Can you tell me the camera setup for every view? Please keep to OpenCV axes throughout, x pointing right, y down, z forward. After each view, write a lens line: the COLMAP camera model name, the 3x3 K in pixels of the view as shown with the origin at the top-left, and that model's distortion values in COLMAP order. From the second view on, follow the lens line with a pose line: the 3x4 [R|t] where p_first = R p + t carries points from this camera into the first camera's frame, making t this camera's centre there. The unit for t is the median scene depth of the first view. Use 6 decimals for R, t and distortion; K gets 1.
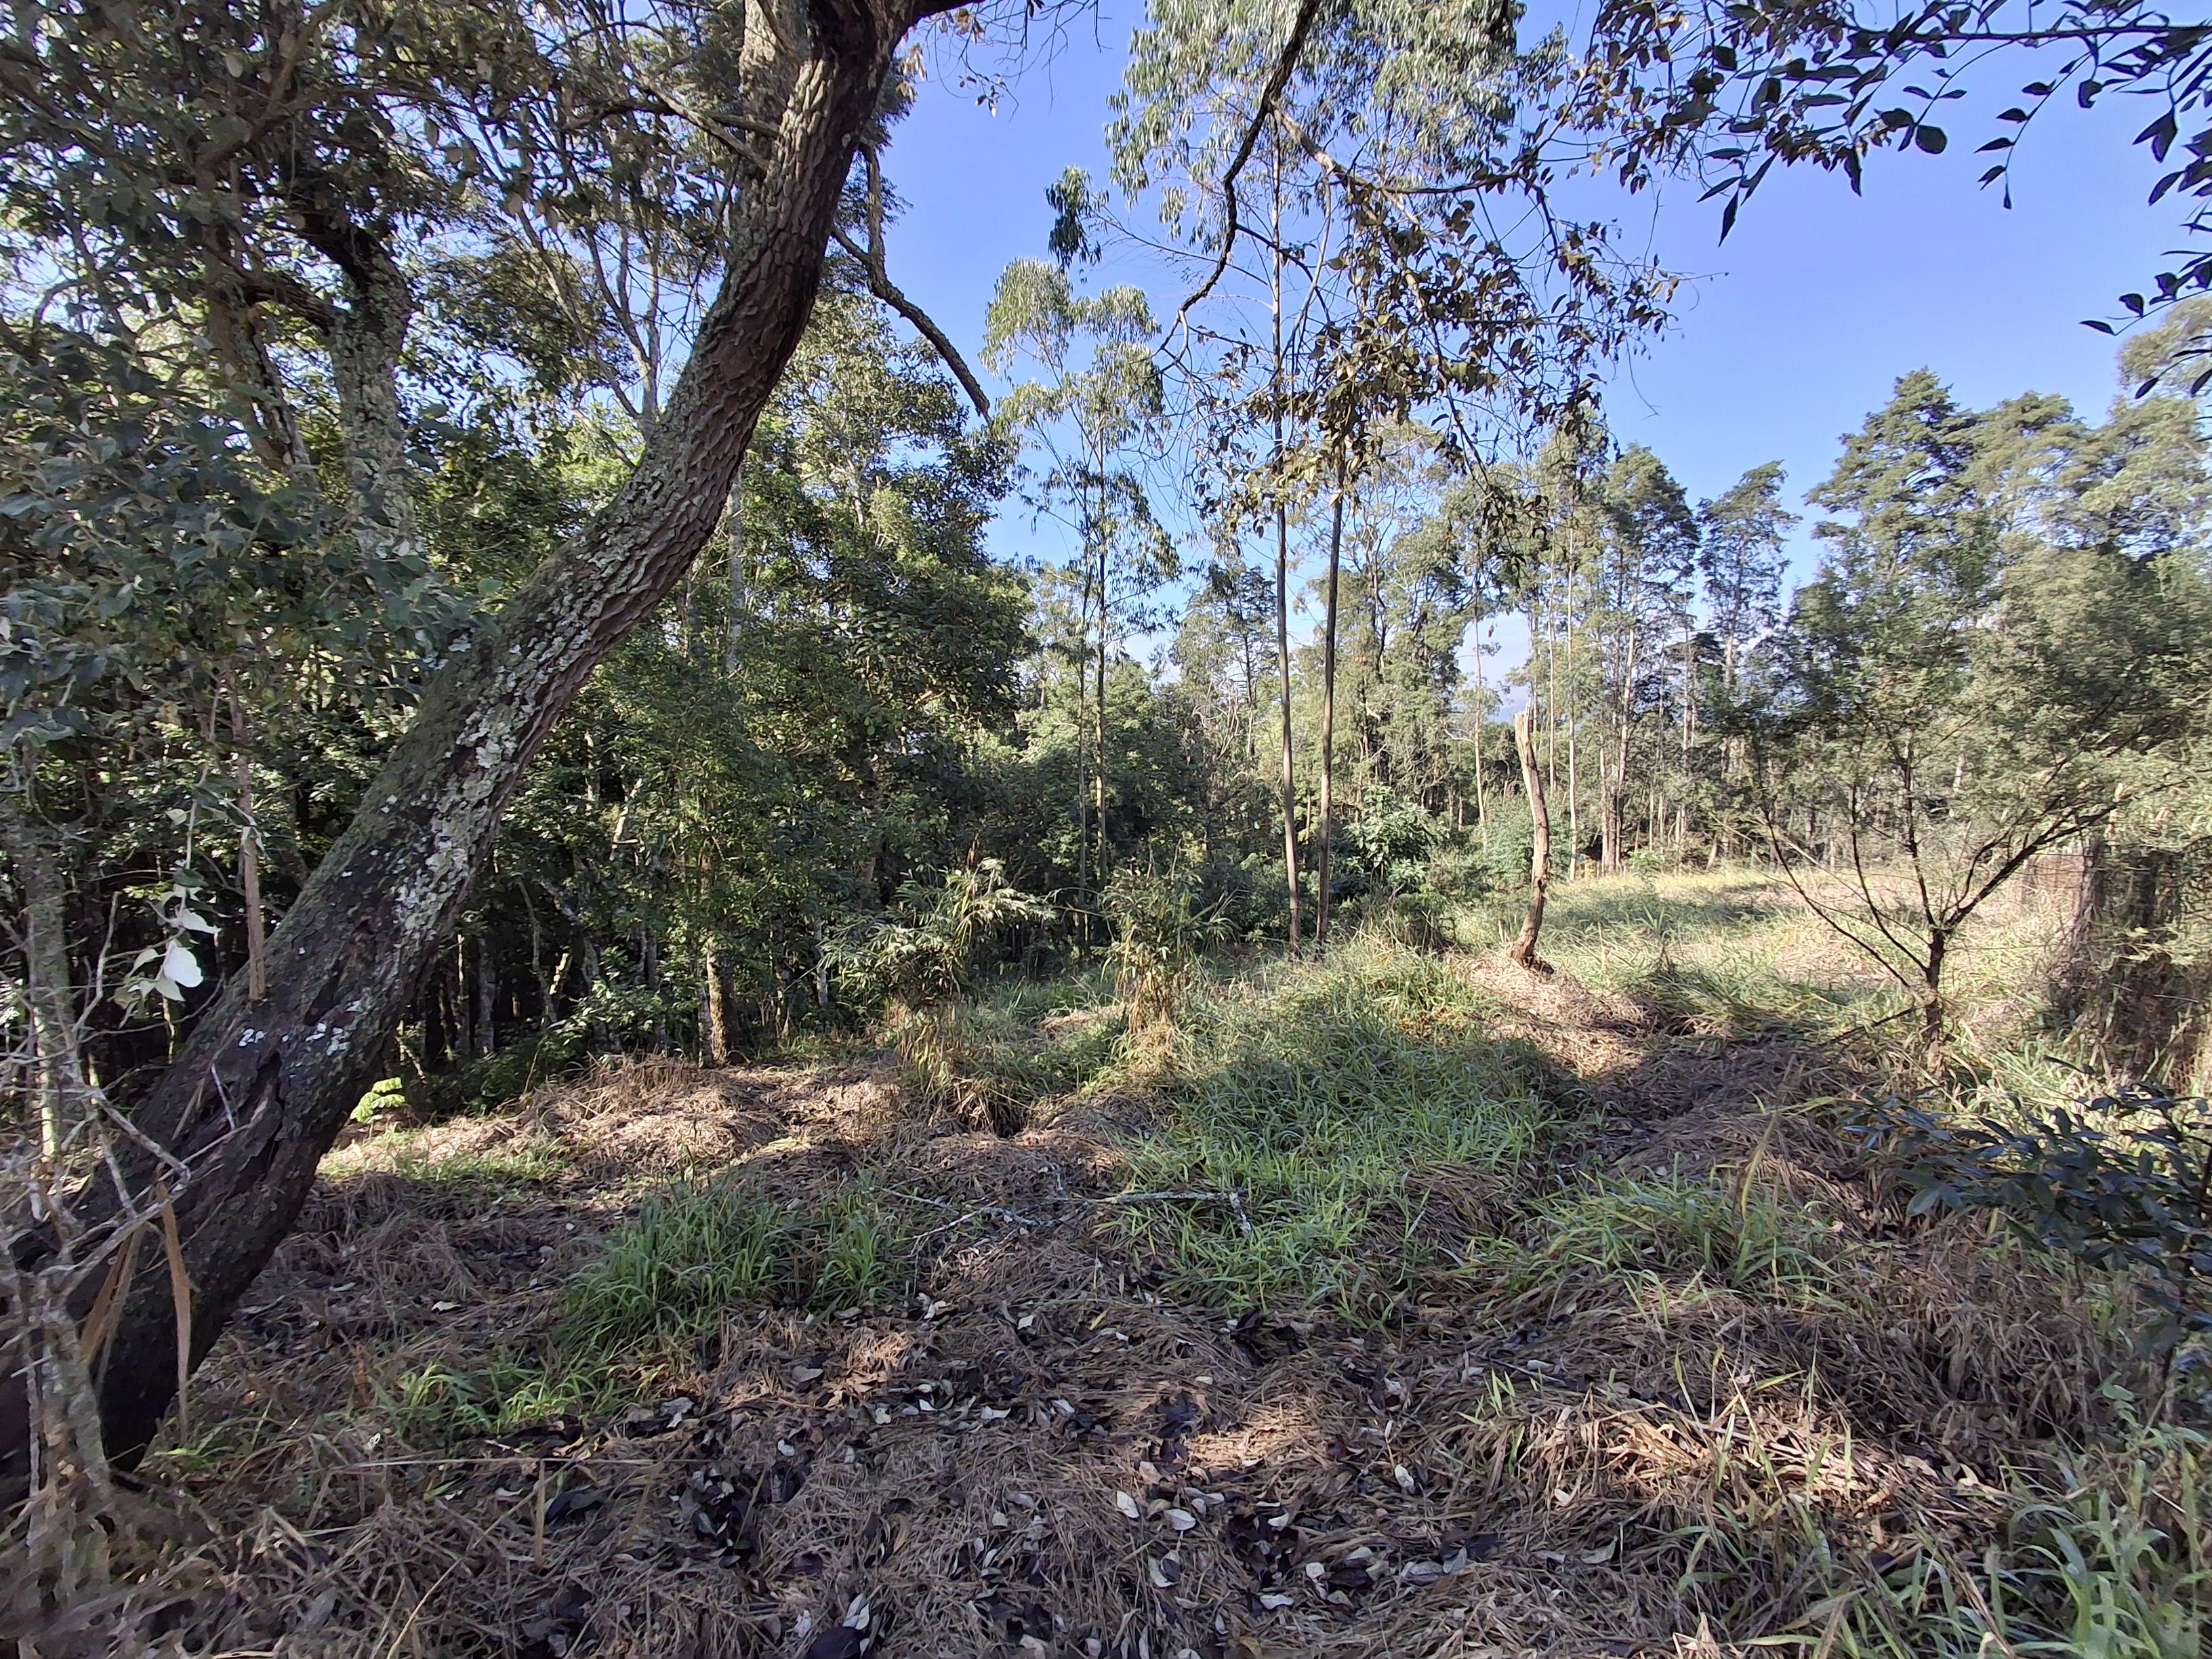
lens RADIAL K [[990.6, 0, 1126.3], [0, 990.6, 805.3], [0, 0, 1]] dist [0.033597, -0.001172]
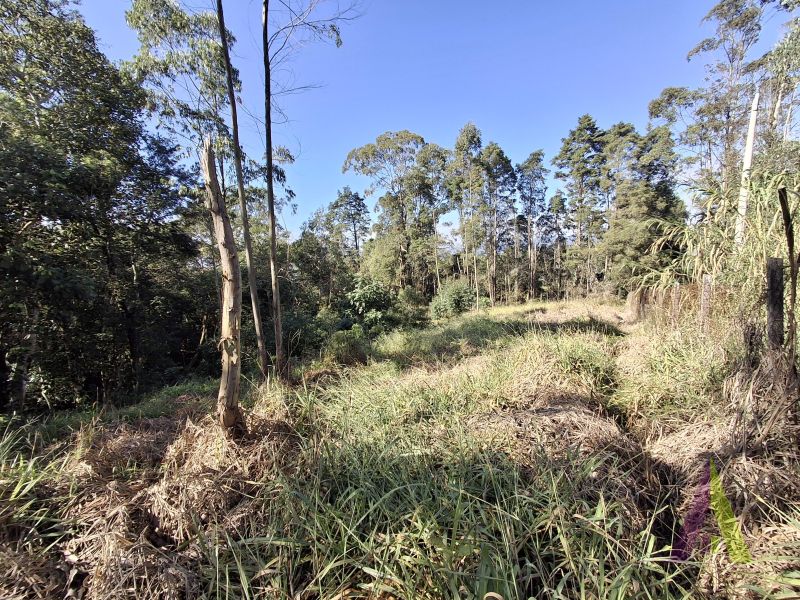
lens RADIAL K [[363.8, 0, 397.7], [0, 363.8, 292.4], [0, 0, 1]] dist [0.023256, -0.000020]
pose [[0.983214, -0.055203, 0.173906, 0.076784], [0.053828, 0.998471, 0.012615, 0.005378], [-0.174337, -0.003043, 0.984681, 0.101711]]
